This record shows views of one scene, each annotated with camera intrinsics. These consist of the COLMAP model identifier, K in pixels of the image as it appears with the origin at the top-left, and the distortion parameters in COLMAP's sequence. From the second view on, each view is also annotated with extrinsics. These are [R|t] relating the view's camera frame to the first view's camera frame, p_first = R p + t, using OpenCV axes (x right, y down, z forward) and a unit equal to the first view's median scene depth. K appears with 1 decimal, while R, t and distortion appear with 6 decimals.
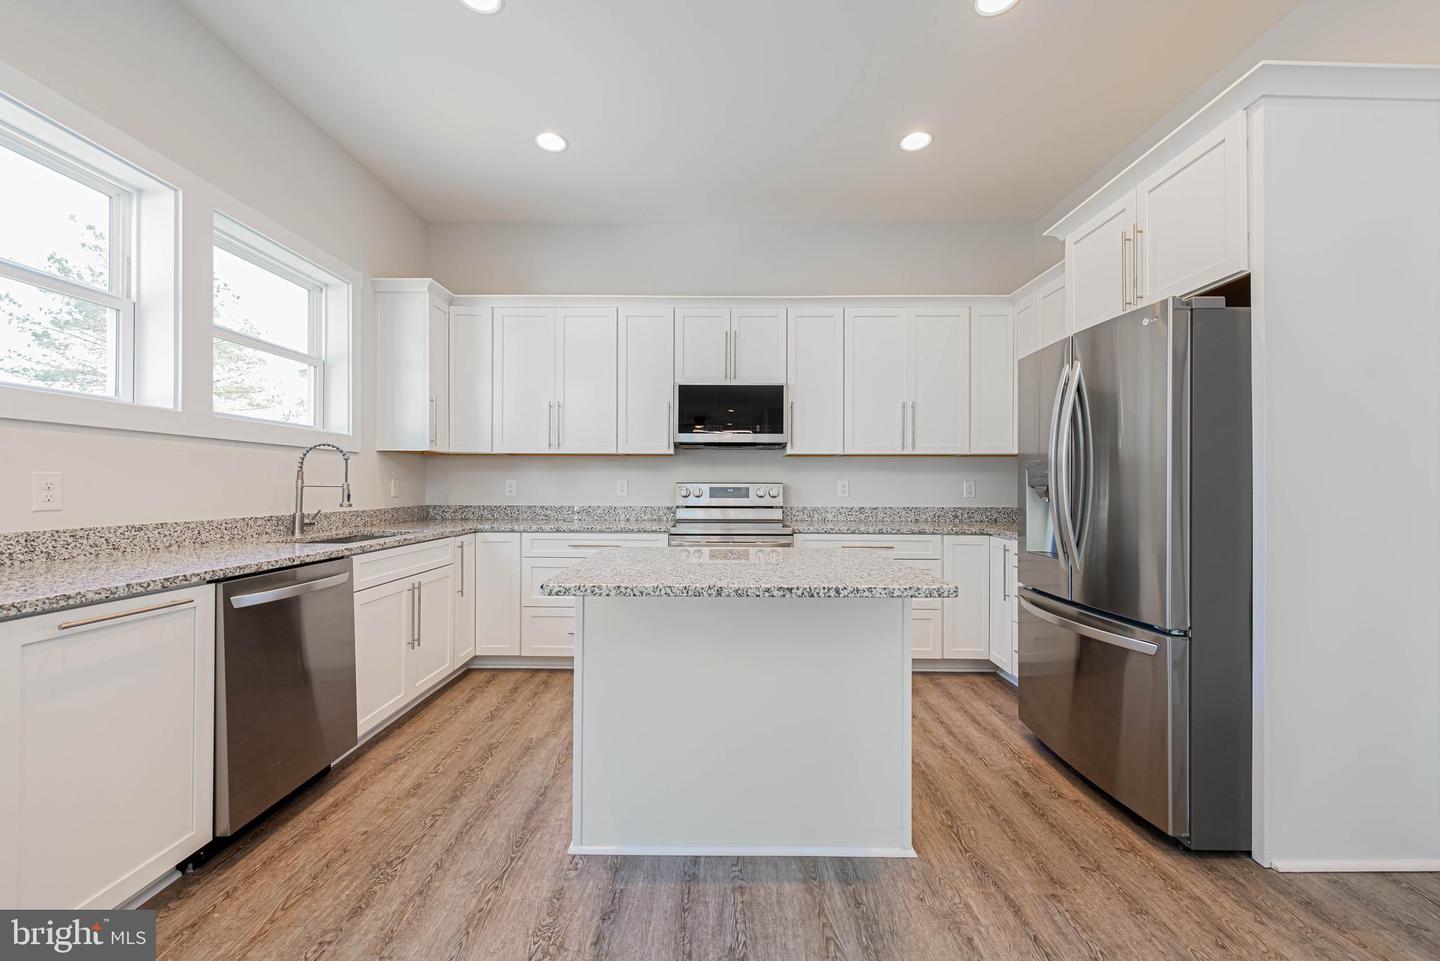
lens RADIAL K [[571.8, 0, 717.4], [0, 571.8, 480.8], [0, 0, 1]] dist [0.002635, -0.000018]
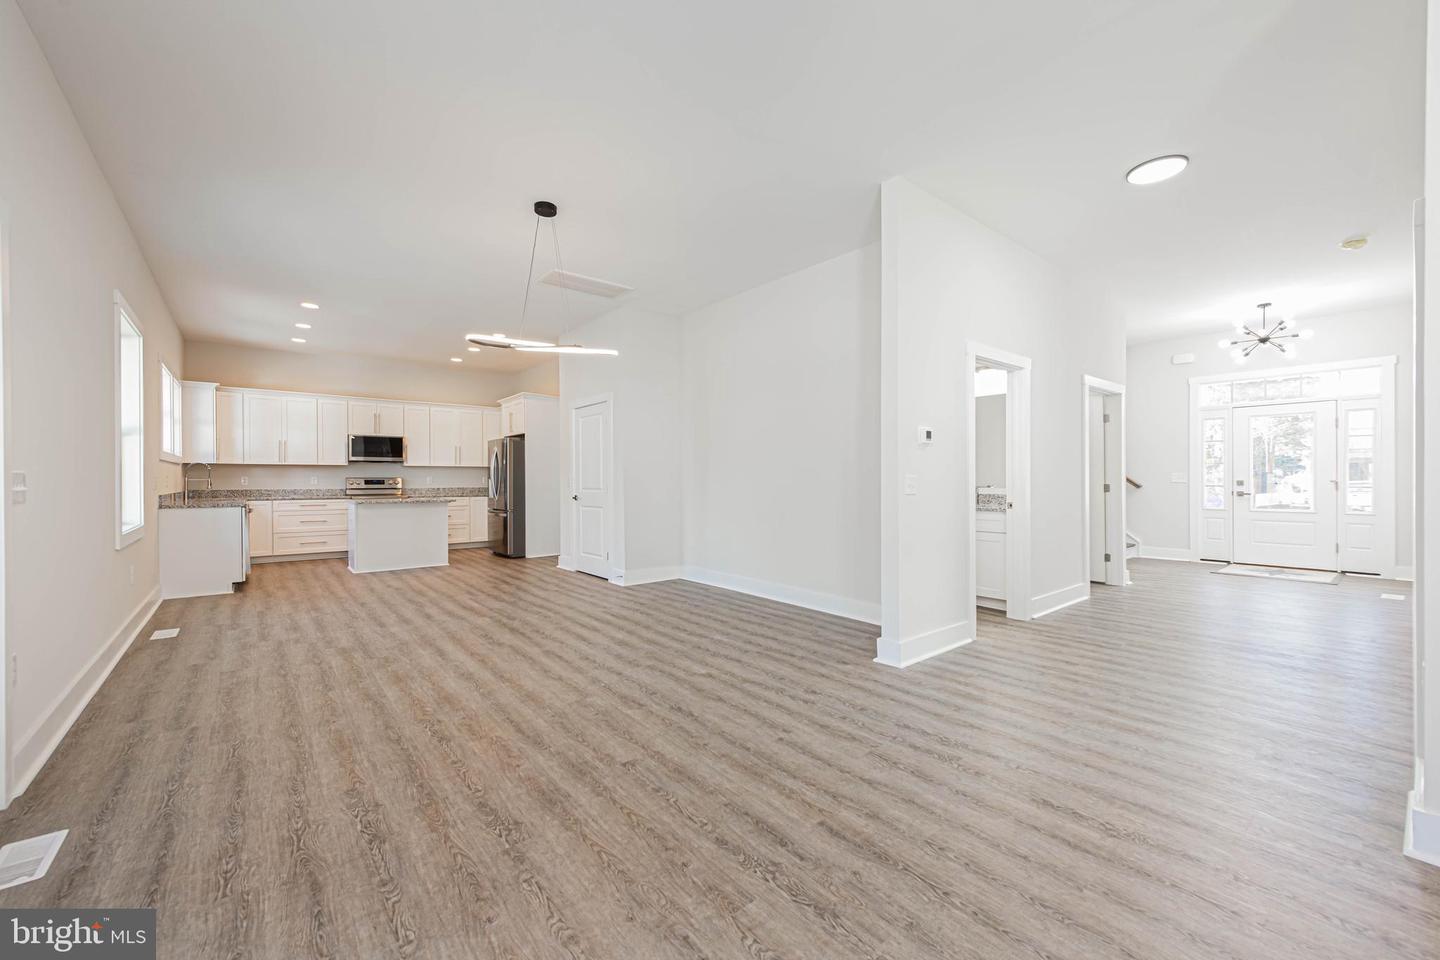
lens RADIAL K [[571.8, 0, 717.4], [0, 571.8, 480.3], [0, 0, 1]] dist [0.002635, -0.000018]
pose [[0.775233, -0.002509, 0.631671, -0.424569], [-0.001699, 0.999980, 0.006057, -0.004279], [-0.631673, -0.005769, 0.775213, -1.905417]]
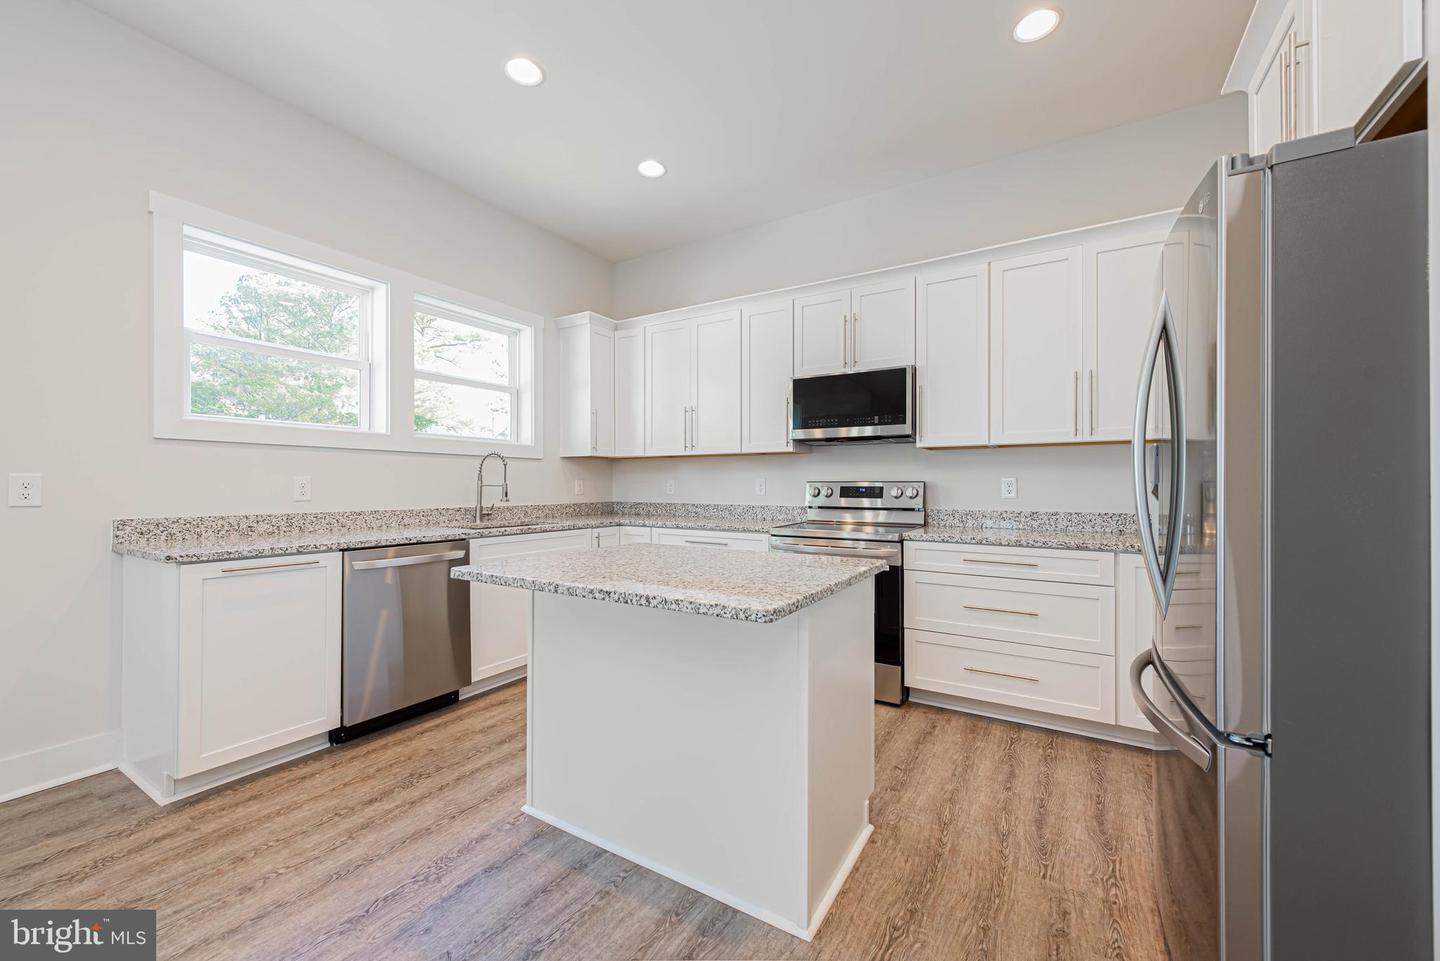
lens RADIAL K [[571.8, 0, 717.4], [0, 571.8, 480.8], [0, 0, 1]] dist [0.002635, -0.000018]
pose [[0.851310, -0.005764, -0.524631, 0.360668], [0.006097, 0.999981, -0.001092, 0.002468], [0.524627, -0.002269, 0.851329, 0.131484]]
